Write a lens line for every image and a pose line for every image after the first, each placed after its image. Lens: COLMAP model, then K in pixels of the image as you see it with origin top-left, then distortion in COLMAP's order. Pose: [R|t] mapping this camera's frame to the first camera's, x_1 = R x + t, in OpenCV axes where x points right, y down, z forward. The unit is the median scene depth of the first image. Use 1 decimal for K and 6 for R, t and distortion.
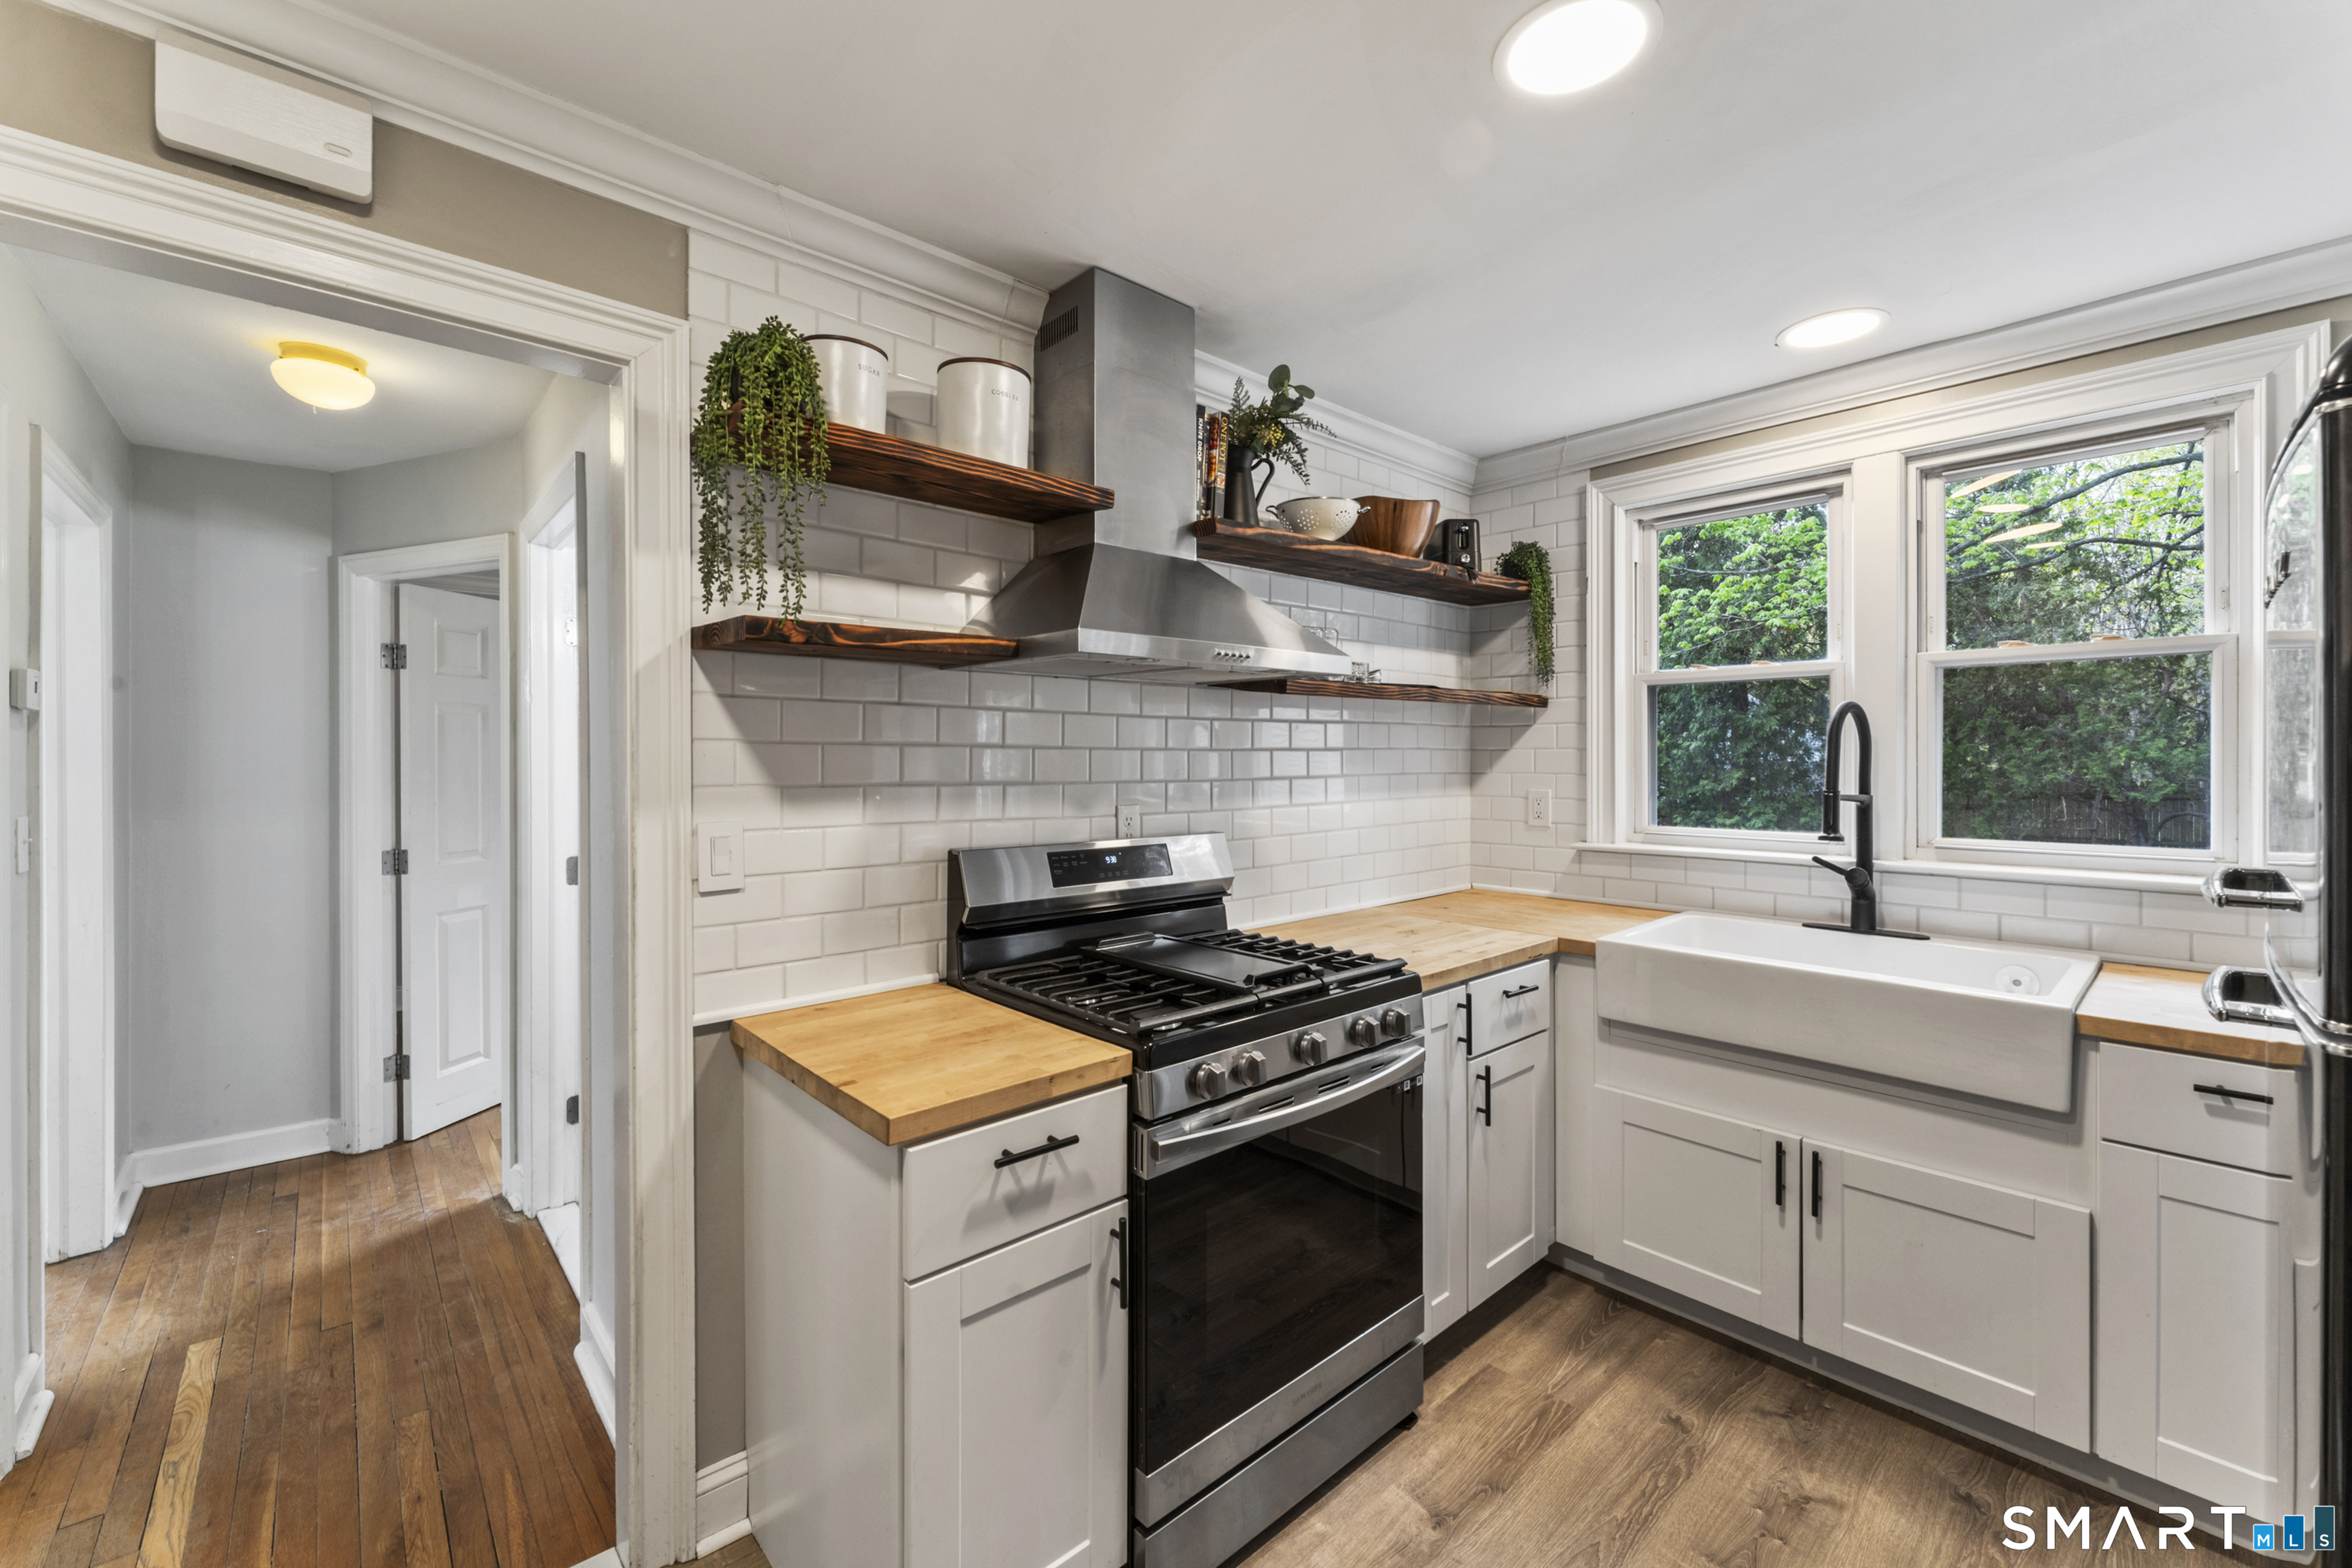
lens RADIAL K [[957.8, 0, 1171.0], [0, 957.8, 760.6], [0, 0, 1]] dist [-0.006001, 0.000963]
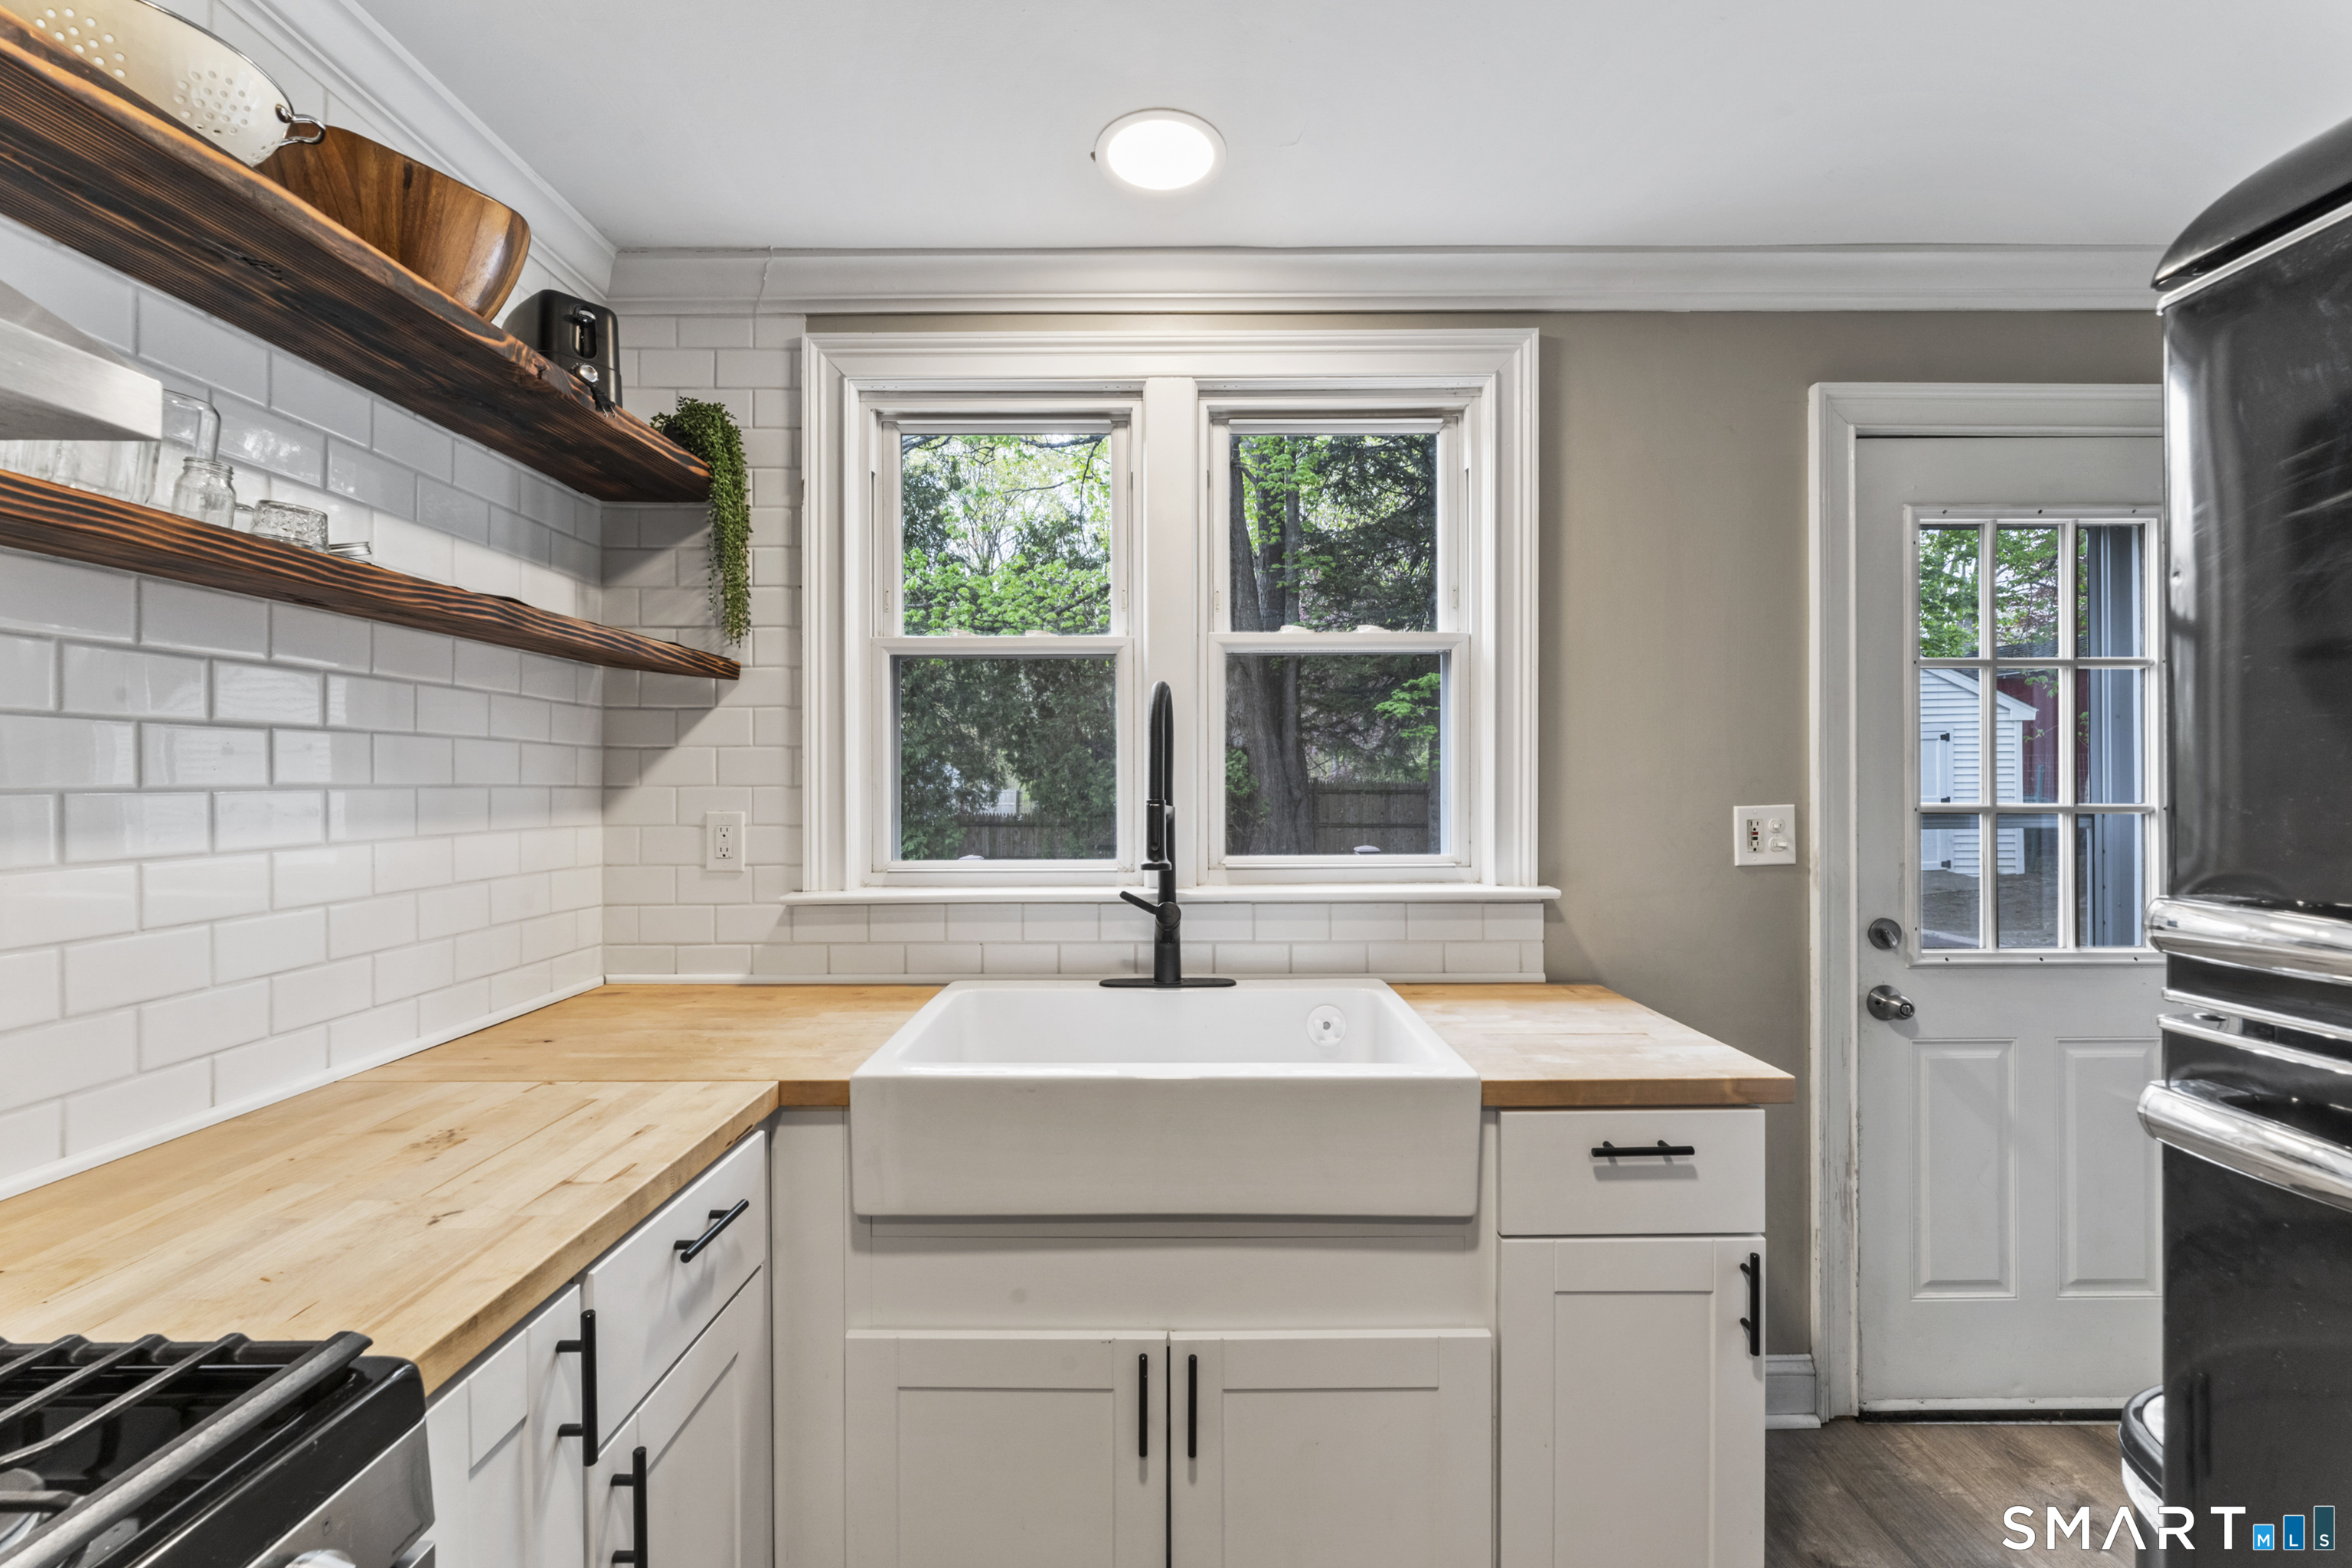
lens RADIAL K [[957.8, 0, 1179.5], [0, 957.8, 782.6], [0, 0, 1]] dist [-0.006001, 0.000963]
pose [[0.667699, 0.001083, 0.744430, 0.136281], [0.005362, 0.999966, -0.006265, 0.018683], [-0.744412, 0.008175, 0.667671, 0.416276]]
